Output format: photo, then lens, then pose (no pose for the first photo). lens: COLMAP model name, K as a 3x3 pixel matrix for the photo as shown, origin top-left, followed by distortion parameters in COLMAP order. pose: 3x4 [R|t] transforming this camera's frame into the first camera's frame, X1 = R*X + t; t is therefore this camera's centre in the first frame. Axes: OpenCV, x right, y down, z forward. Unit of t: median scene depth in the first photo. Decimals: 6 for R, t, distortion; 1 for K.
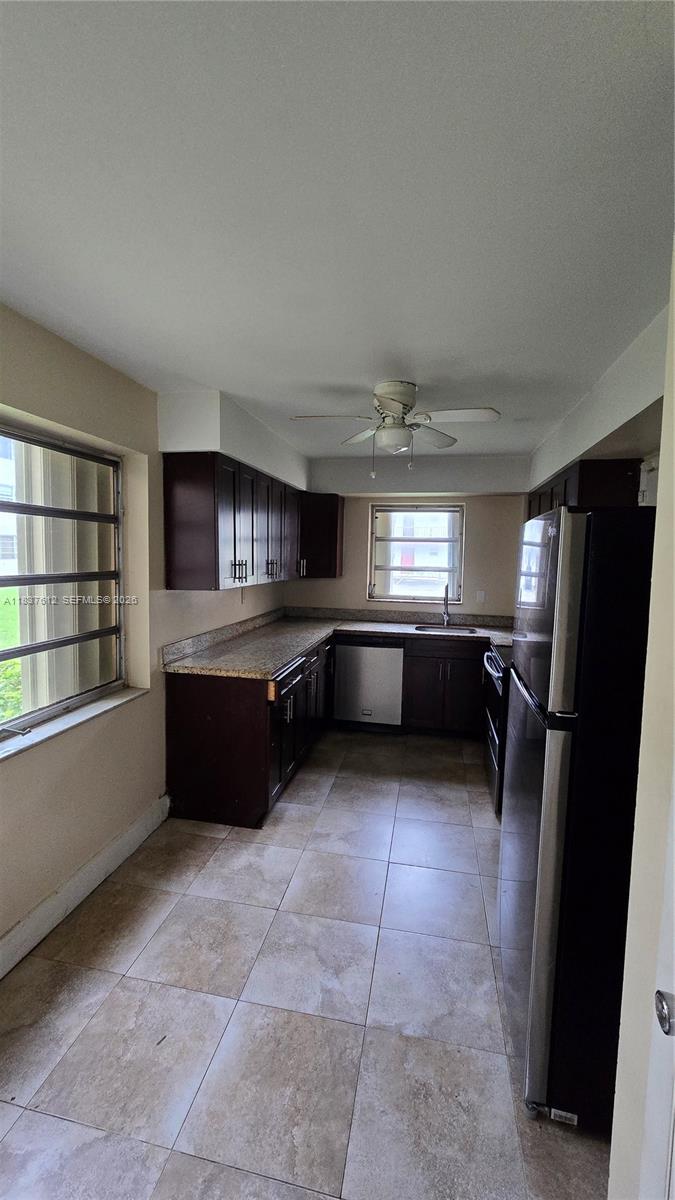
lens RADIAL K [[495.8, 0, 338.5], [0, 495.8, 598.7], [0, 0, 1]] dist [-0.002602, 0.001008]
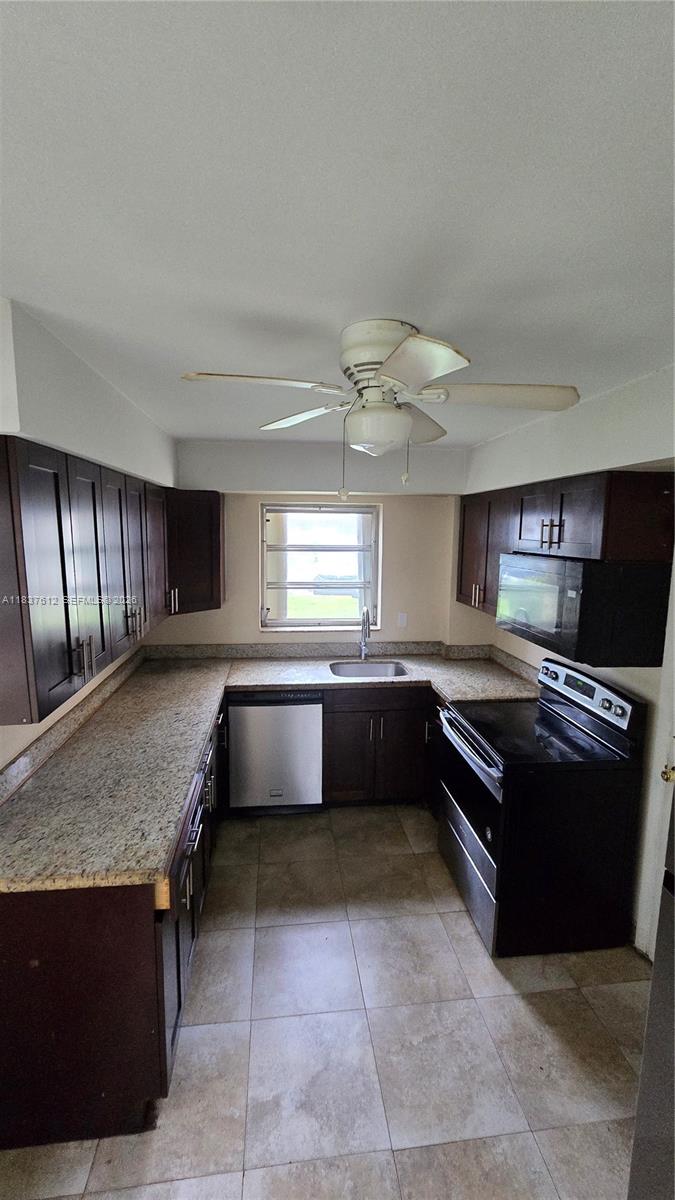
lens RADIAL K [[495.8, 0, 335.7], [0, 495.8, 596.3], [0, 0, 1]] dist [-0.002602, 0.001008]
pose [[0.953202, -0.050272, 0.298124, -0.061795], [0.035274, 0.997837, 0.055480, -0.097084], [-0.300268, -0.042368, 0.952914, 0.275128]]
